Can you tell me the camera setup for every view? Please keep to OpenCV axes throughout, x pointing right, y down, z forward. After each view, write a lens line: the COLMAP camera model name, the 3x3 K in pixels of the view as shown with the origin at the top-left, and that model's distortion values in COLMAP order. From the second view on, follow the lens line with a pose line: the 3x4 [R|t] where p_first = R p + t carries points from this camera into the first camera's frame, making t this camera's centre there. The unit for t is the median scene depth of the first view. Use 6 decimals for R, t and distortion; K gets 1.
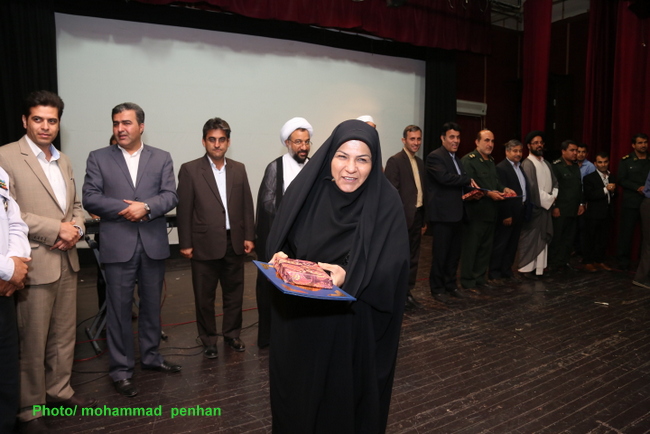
lens RADIAL K [[436.2, 0, 329.7], [0, 436.2, 215.7], [0, 0, 1]] dist [-0.121076, 0.058506]
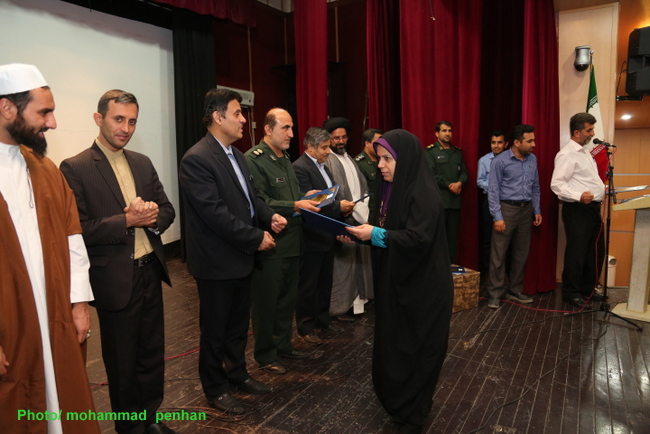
lens RADIAL K [[436.2, 0, 323.1], [0, 436.2, 220.2], [0, 0, 1]] dist [-0.121076, 0.058506]
pose [[0.874253, -0.087782, 0.477469, 0.155415], [0.084806, 0.996009, 0.027835, -0.060855], [-0.478006, 0.016157, 0.878208, 0.492733]]
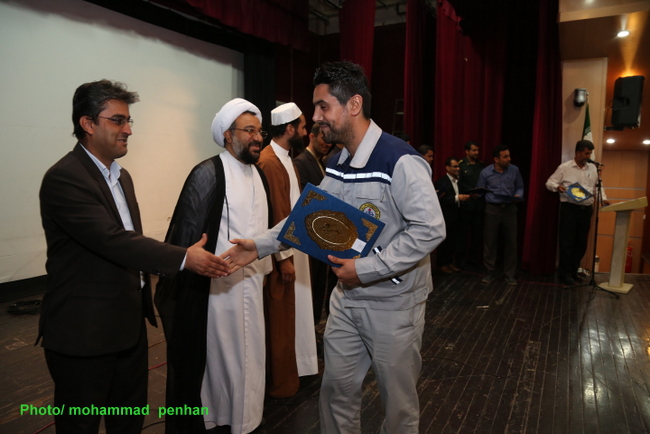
lens RADIAL K [[436.2, 0, 321.8], [0, 436.2, 221.8], [0, 0, 1]] dist [-0.121076, 0.058506]
pose [[0.861188, -0.056215, 0.505168, -0.217017], [0.053039, 0.998378, 0.020682, -0.042324], [-0.505512, 0.008983, 0.862773, 0.326915]]
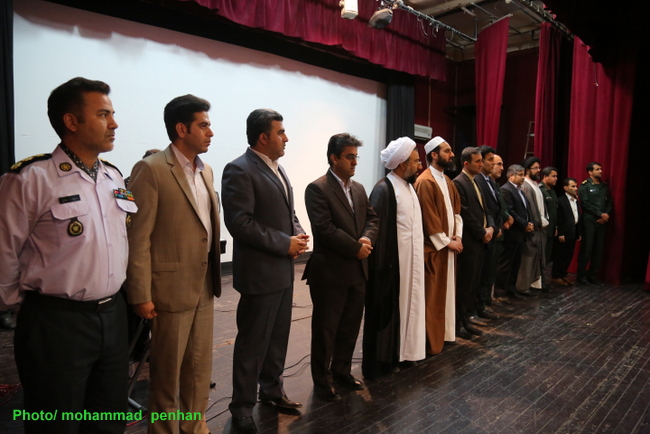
lens RADIAL K [[436.2, 0, 324.6], [0, 436.2, 213.8], [0, 0, 1]] dist [-0.121076, 0.058506]
pose [[0.973500, 0.008760, 0.228520, -0.319581], [0.001366, 0.999026, -0.044114, -0.012406], [-0.228683, 0.043257, 0.972539, 0.100222]]
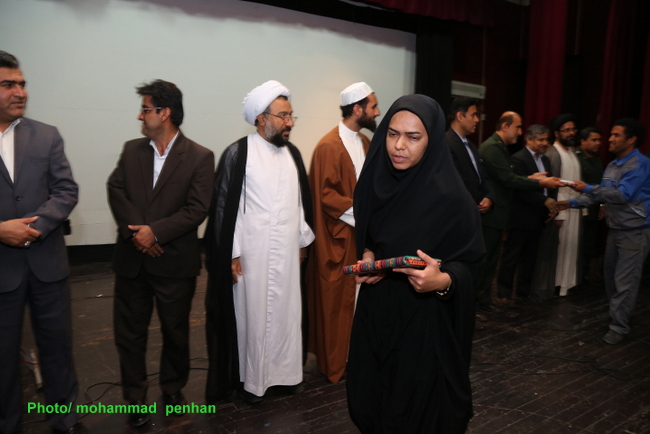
lens RADIAL K [[436.2, 0, 319.5], [0, 436.2, 224.1], [0, 0, 1]] dist [-0.121076, 0.058506]
pose [[0.999819, 0.018588, 0.003956, 0.065128], [-0.018754, 0.998720, 0.046976, -0.029395], [-0.003078, -0.047041, 0.998888, 0.264996]]
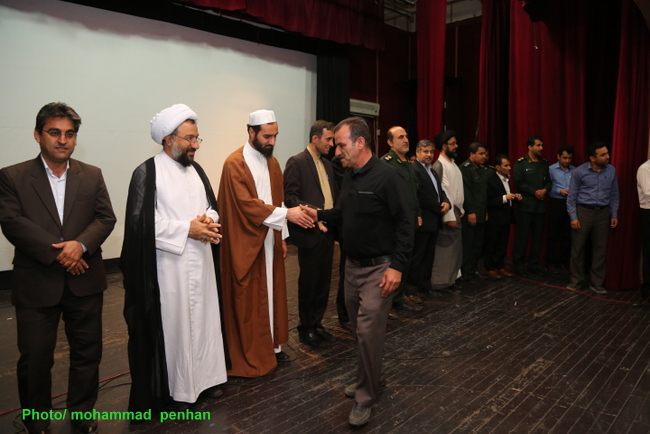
lens RADIAL K [[436.2, 0, 326.7], [0, 436.2, 219.6], [0, 0, 1]] dist [-0.121076, 0.058506]
pose [[0.970022, -0.024603, 0.241769, 0.026553], [0.023902, 0.999697, 0.005832, -0.025458], [-0.241840, 0.000122, 0.970316, 0.204235]]
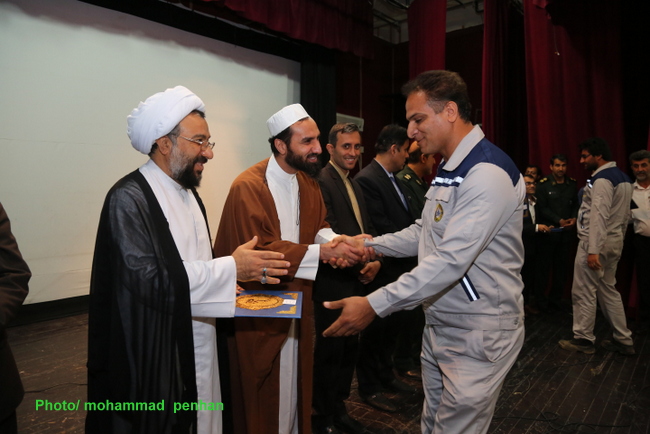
lens RADIAL K [[436.2, 0, 323.5], [0, 436.2, 217.8], [0, 0, 1]] dist [-0.121076, 0.058506]
pose [[0.947562, -0.014401, 0.319247, 0.000170], [0.028624, 0.998794, -0.039902, -0.061697], [-0.318287, 0.046948, 0.946831, 0.464341]]
